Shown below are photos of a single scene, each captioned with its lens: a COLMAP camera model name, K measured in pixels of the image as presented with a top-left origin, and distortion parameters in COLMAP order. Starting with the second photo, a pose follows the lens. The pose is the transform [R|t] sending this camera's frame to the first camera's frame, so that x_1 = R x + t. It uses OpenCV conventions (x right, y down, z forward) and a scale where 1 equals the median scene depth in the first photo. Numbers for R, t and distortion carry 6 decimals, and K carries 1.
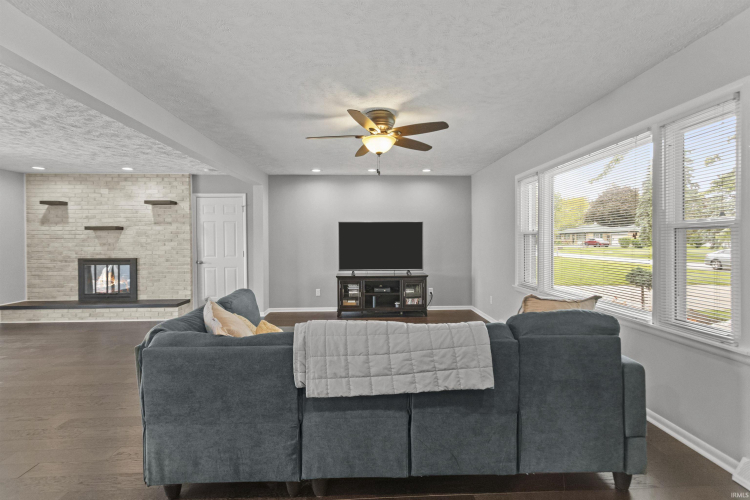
lens RADIAL K [[350.7, 0, 372.8], [0, 350.7, 247.5], [0, 0, 1]] dist [0.000707, 0.000781]
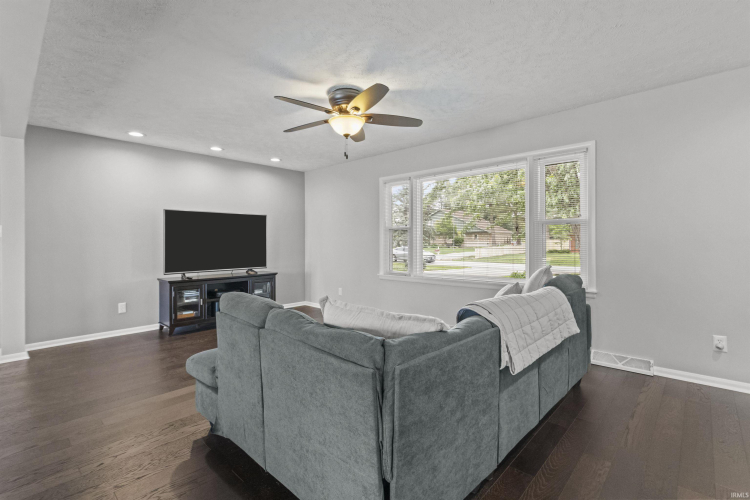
lens RADIAL K [[350.7, 0, 377.9], [0, 350.7, 246.6], [0, 0, 1]] dist [0.000707, 0.000781]
pose [[0.708661, -0.009224, 0.705489, -0.309171], [0.015155, 0.999883, -0.002150, 0.016135], [-0.705386, 0.012215, 0.708718, 0.150315]]
